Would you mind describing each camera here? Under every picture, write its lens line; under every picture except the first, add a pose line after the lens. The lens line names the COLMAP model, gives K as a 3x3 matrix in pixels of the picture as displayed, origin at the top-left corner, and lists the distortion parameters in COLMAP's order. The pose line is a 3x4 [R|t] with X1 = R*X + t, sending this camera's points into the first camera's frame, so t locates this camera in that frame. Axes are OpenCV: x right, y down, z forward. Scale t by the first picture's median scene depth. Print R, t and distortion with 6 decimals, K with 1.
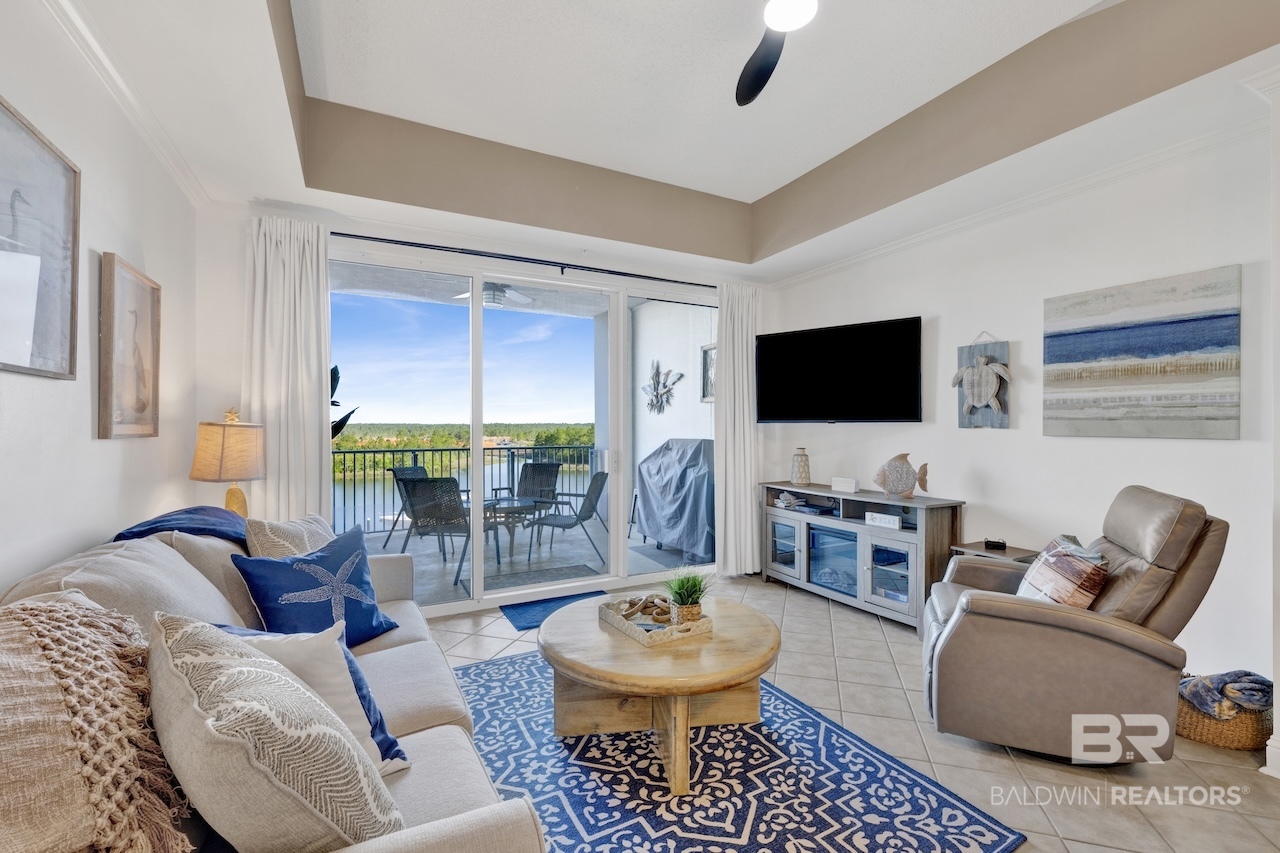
lens RADIAL K [[552.3, 0, 640.6], [0, 552.3, 429.4], [0, 0, 1]] dist [-0.002742, -0.000414]
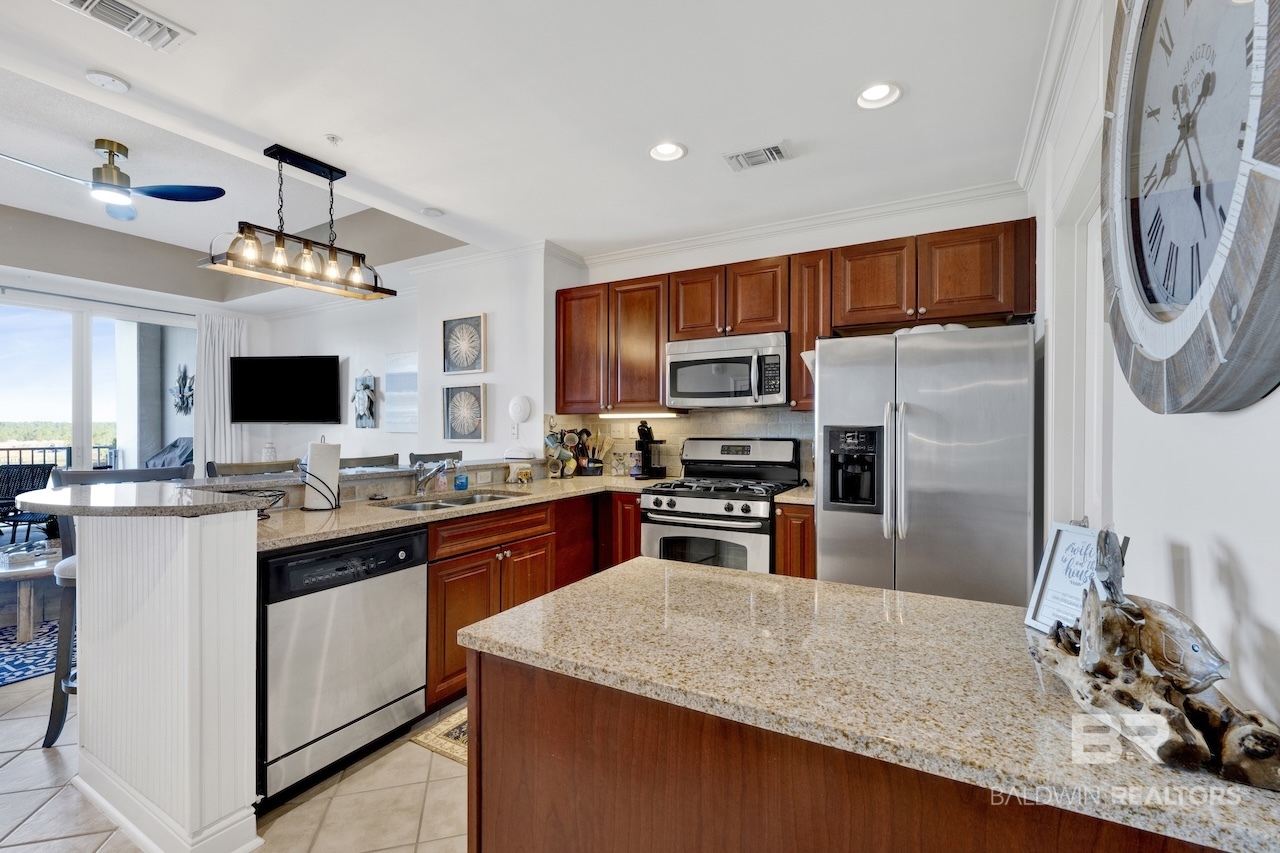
lens RADIAL K [[540.7, 0, 643.9], [0, 540.7, 426.4], [0, 0, 1]] dist [-0.002619, -0.000130]
pose [[0.834119, 0.004776, 0.551564, 0.478529], [-0.001161, 0.999976, -0.006902, 0.003566], [-0.551583, 0.005116, 0.834104, -0.907439]]
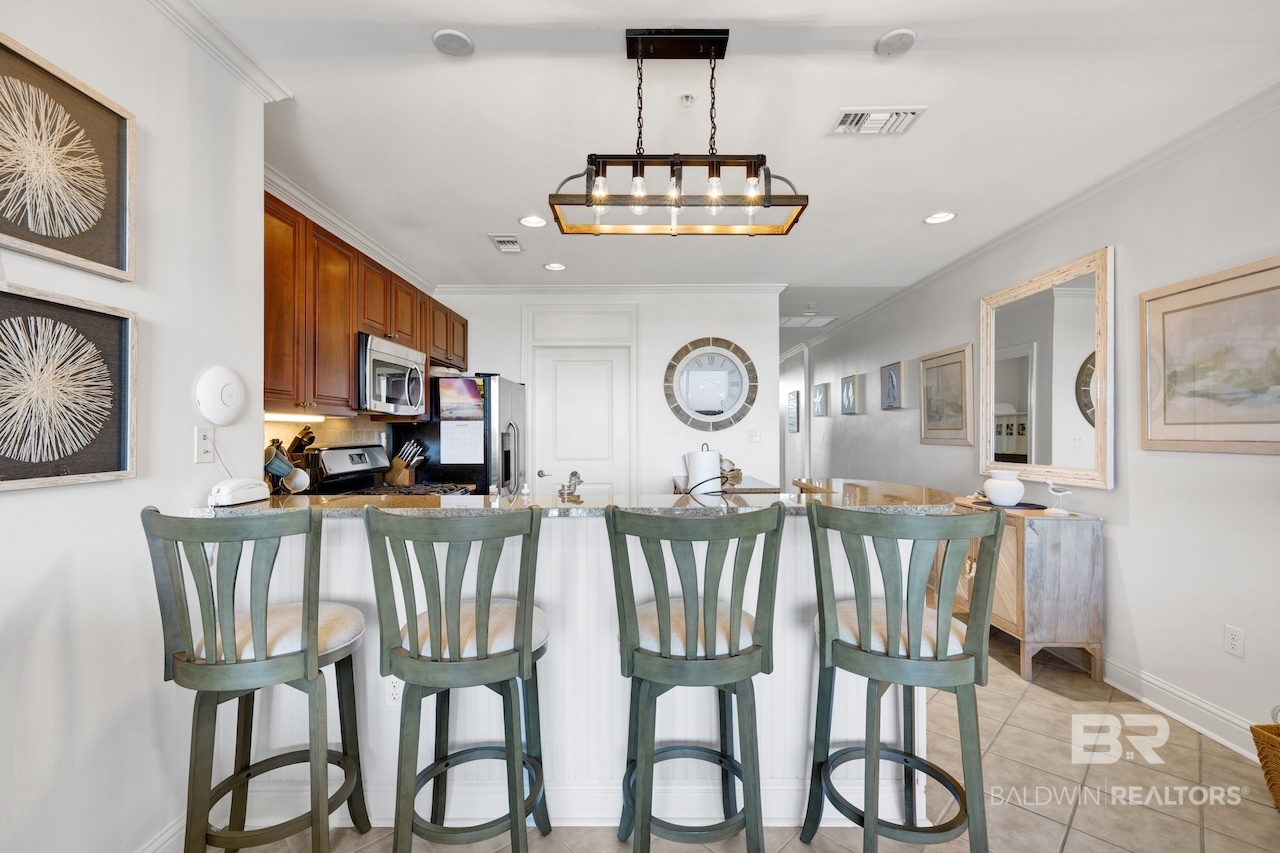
lens RADIAL K [[552.3, 0, 640.6], [0, 552.3, 429.4], [0, 0, 1]] dist [-0.002742, -0.000414]
pose [[-0.882746, 0.008007, 0.469783, 0.258395], [0.007058, 0.999968, -0.003780, -0.005185], [-0.469798, -0.000021, -0.882774, 0.671598]]
